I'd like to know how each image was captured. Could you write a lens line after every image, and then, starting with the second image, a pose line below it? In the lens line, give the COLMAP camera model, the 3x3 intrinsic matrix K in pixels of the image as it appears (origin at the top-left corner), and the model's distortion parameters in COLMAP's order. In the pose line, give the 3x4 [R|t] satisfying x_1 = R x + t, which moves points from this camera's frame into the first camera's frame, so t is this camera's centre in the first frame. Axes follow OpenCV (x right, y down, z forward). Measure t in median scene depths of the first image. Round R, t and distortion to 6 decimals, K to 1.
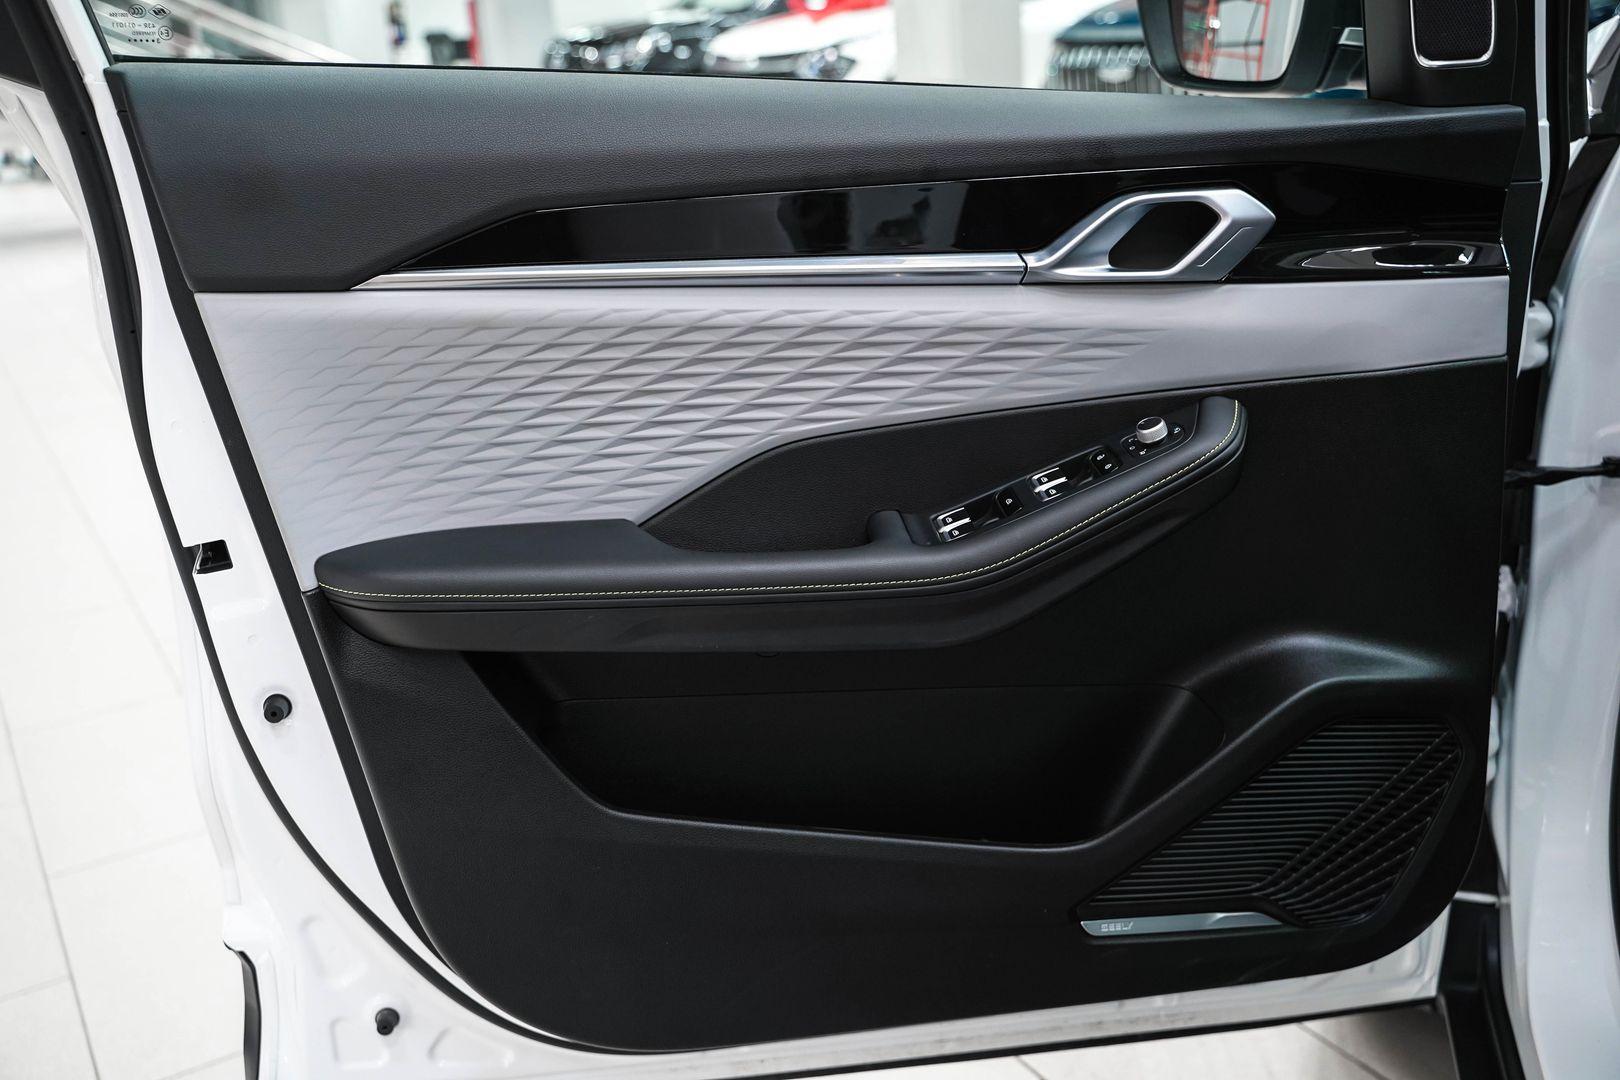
lens RADIAL K [[1566.8, 0, 810.0], [0, 1566.8, 540.0], [0, 0, 1]] dist [-0.021912, -0.008276]
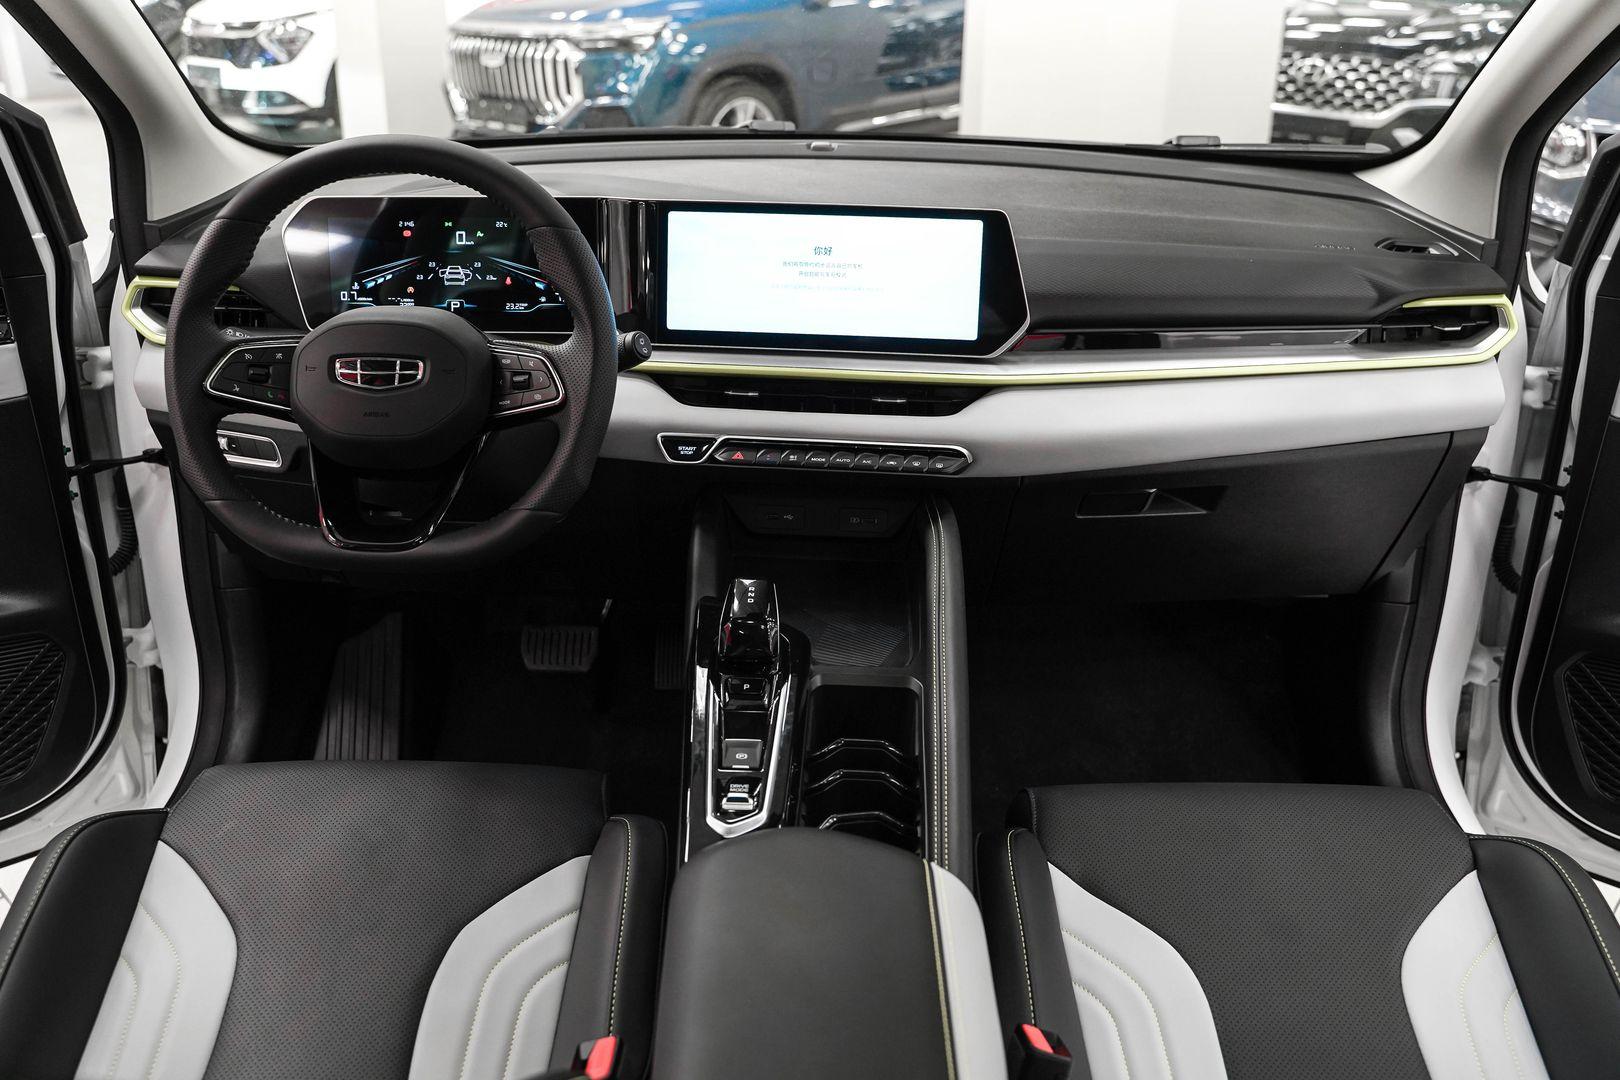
lens RADIAL K [[1320.4, 0, 810.0], [0, 1320.4, 540.0], [0, 0, 1]] dist [-0.115654, 0.099051]
pose [[0.837351, -0.161435, 0.522285, 0.428866], [0.134269, 0.986871, 0.089768, 0.012972], [-0.529919, -0.005040, 0.848033, -0.485629]]
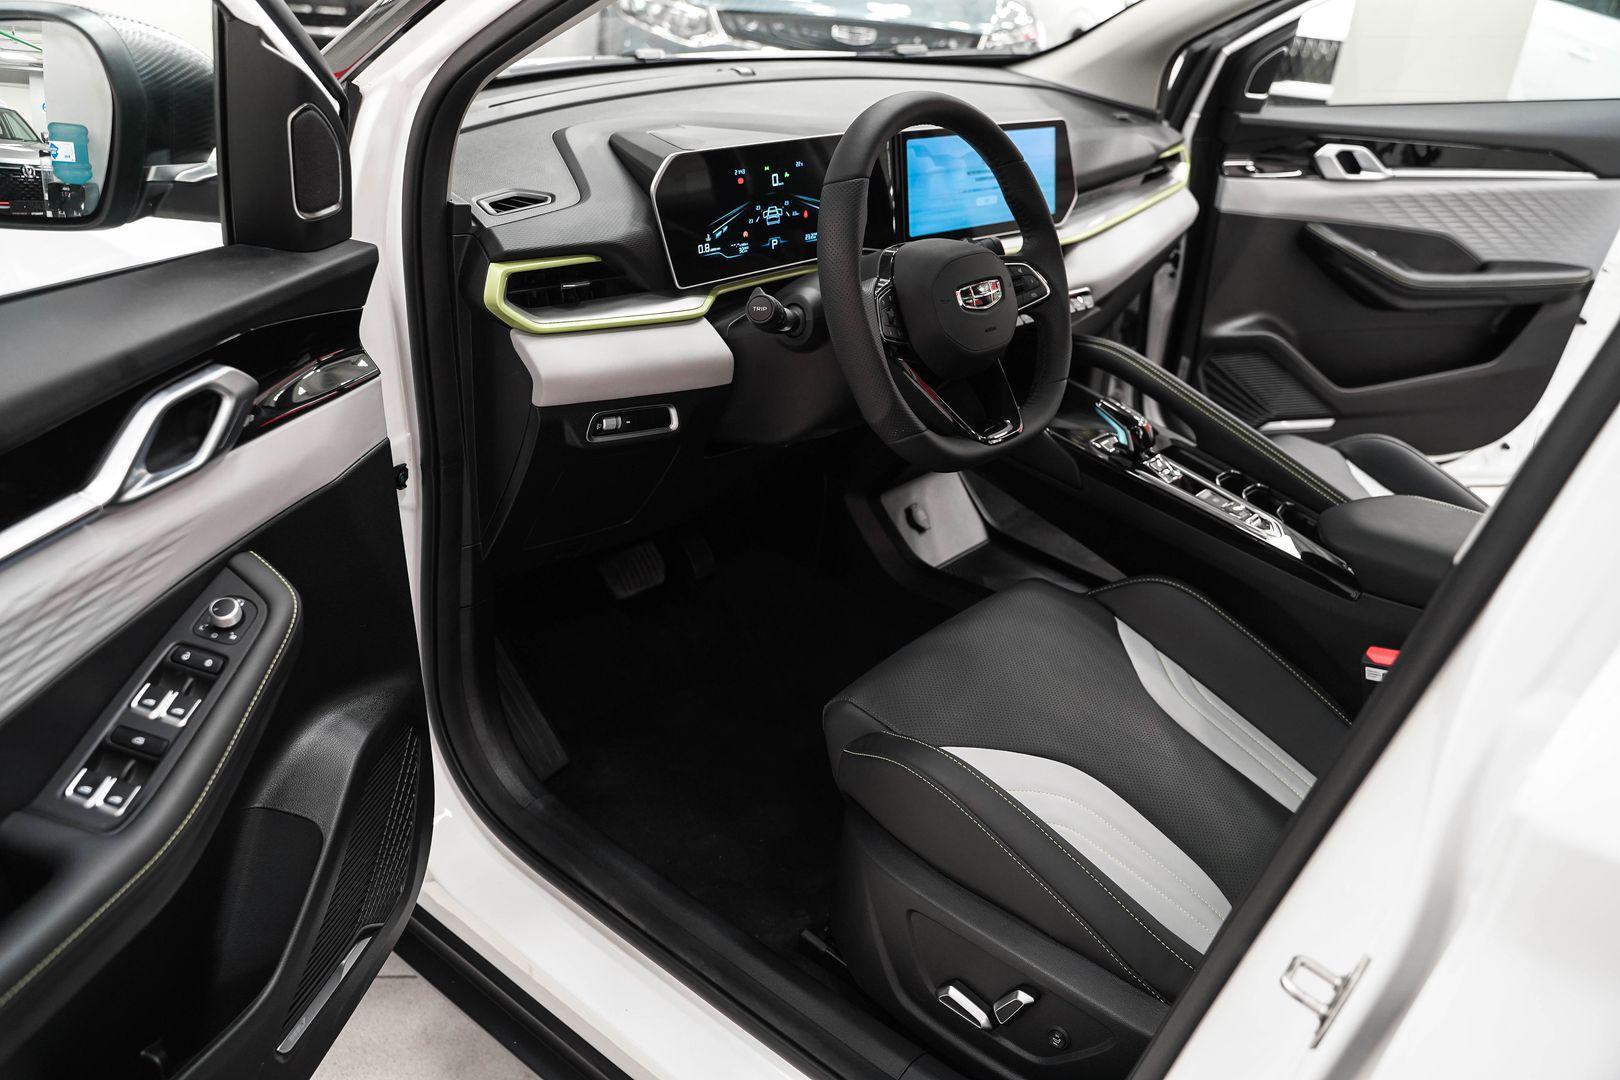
lens RADIAL K [[1320.4, 0, 810.0], [0, 1320.4, 540.0], [0, 0, 1]] dist [-0.115654, 0.099051]
pose [[0.118464, -0.391439, 0.912547, -0.521188], [0.253166, 0.900553, 0.353429, -0.335063], [-0.960142, 0.189157, 0.205782, 0.493446]]
